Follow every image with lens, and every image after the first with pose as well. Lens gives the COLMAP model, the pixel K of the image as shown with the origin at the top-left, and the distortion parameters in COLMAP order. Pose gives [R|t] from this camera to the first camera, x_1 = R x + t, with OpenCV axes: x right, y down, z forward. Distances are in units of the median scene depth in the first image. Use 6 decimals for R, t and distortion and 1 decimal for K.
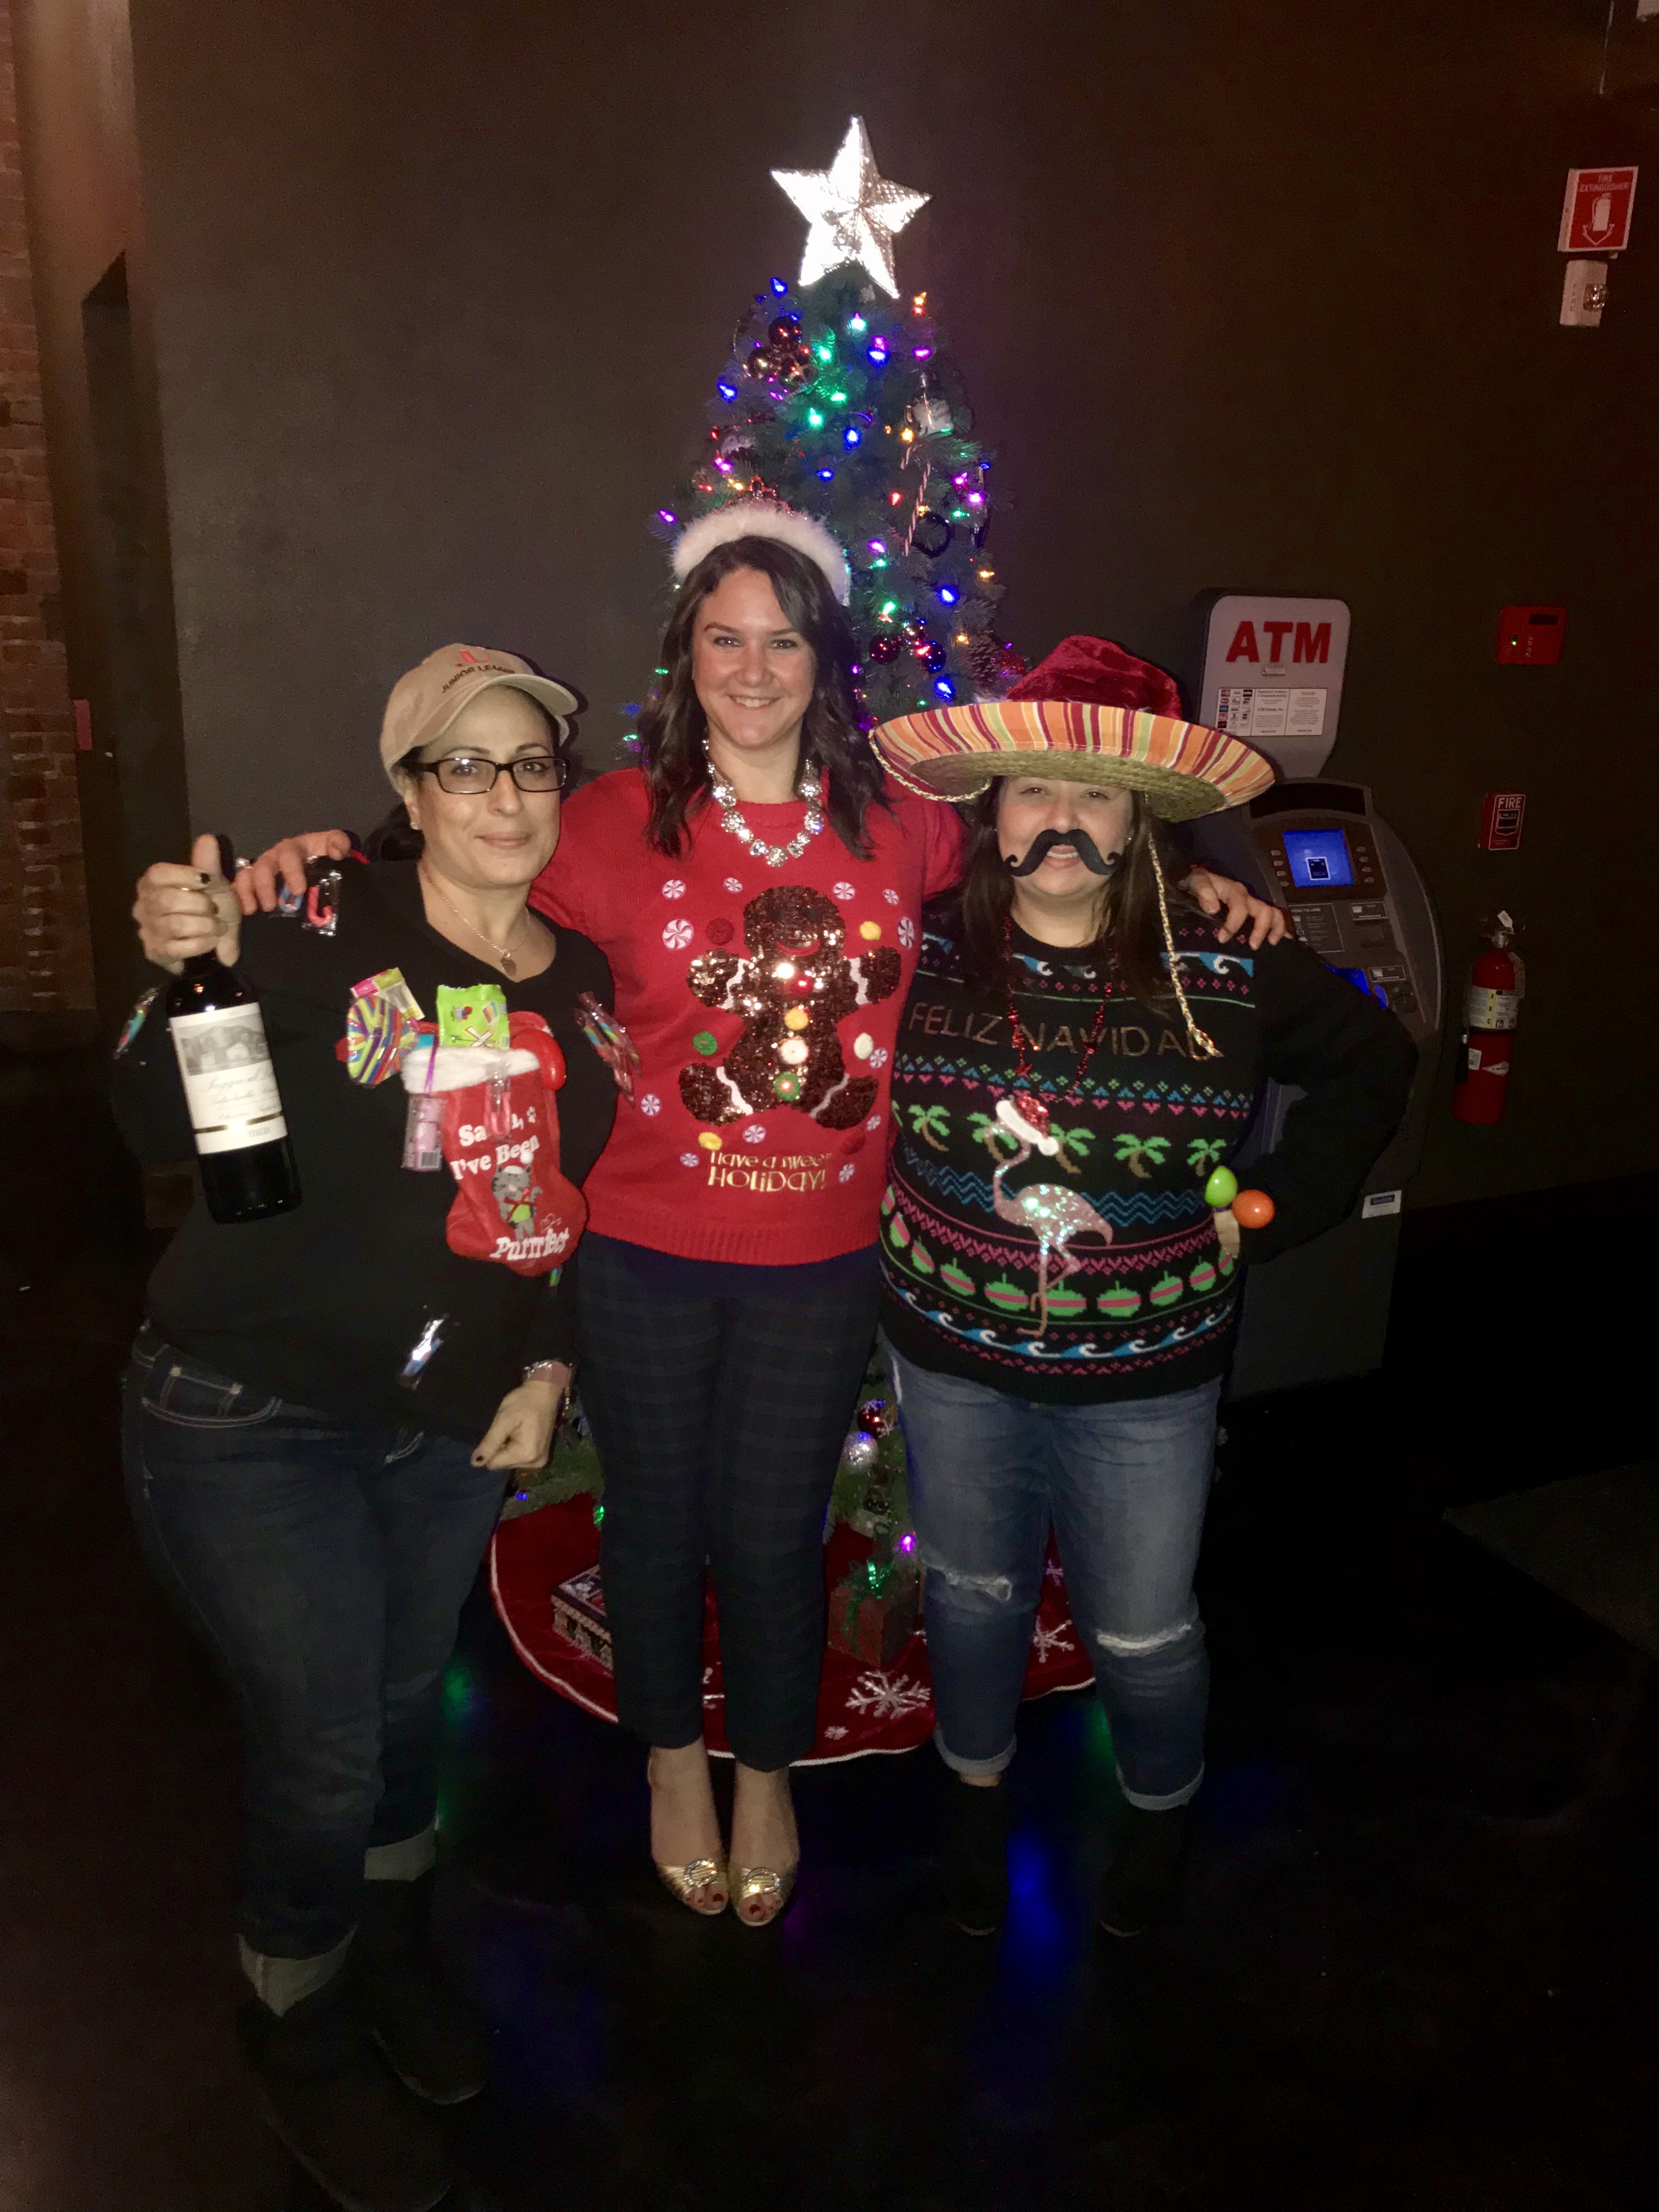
lens RADIAL K [[1798.6, 0, 802.7], [0, 1798.6, 1105.7], [0, 0, 1]] dist [0.064126, -0.156013]
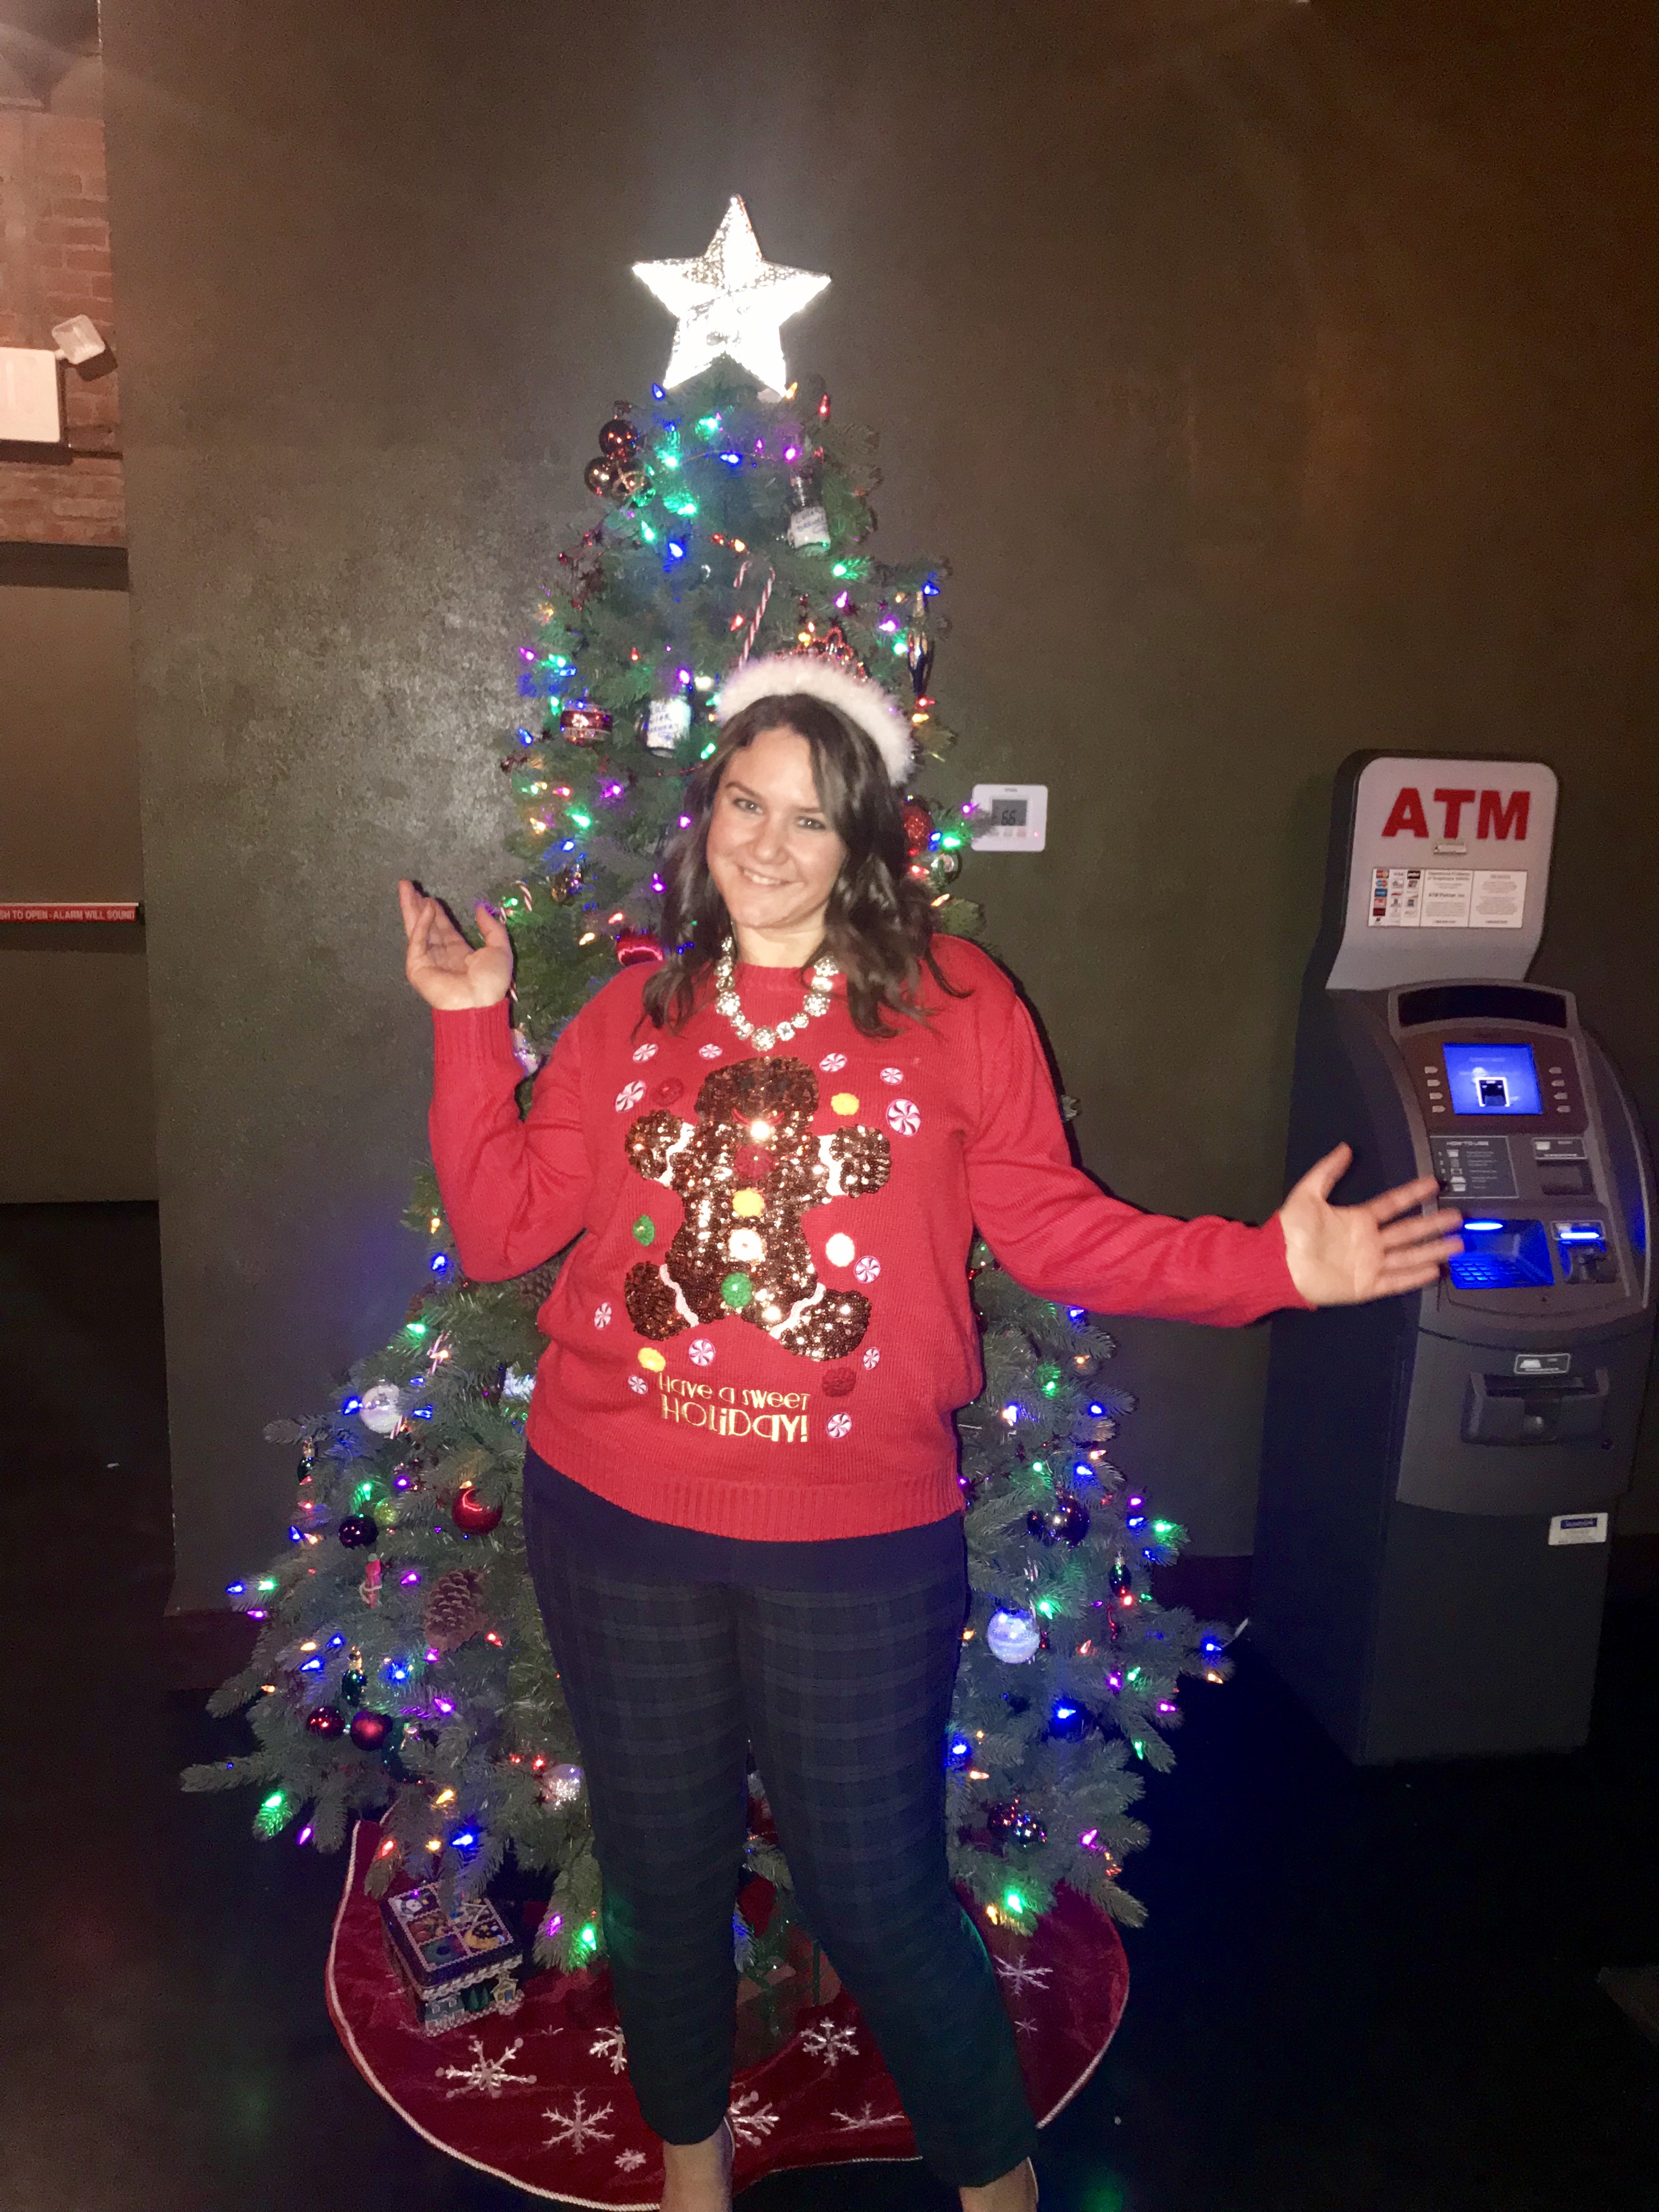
lens RADIAL K [[1826.5, 0, 828.1], [0, 1826.5, 1093.0], [0, 0, 1]] dist [-0.000504, 0.014748]
pose [[0.964147, 0.045332, -0.261469, 0.216337], [-0.074341, 0.991989, -0.102139, -0.027389], [0.254744, 0.117914, 0.959792, 0.157320]]
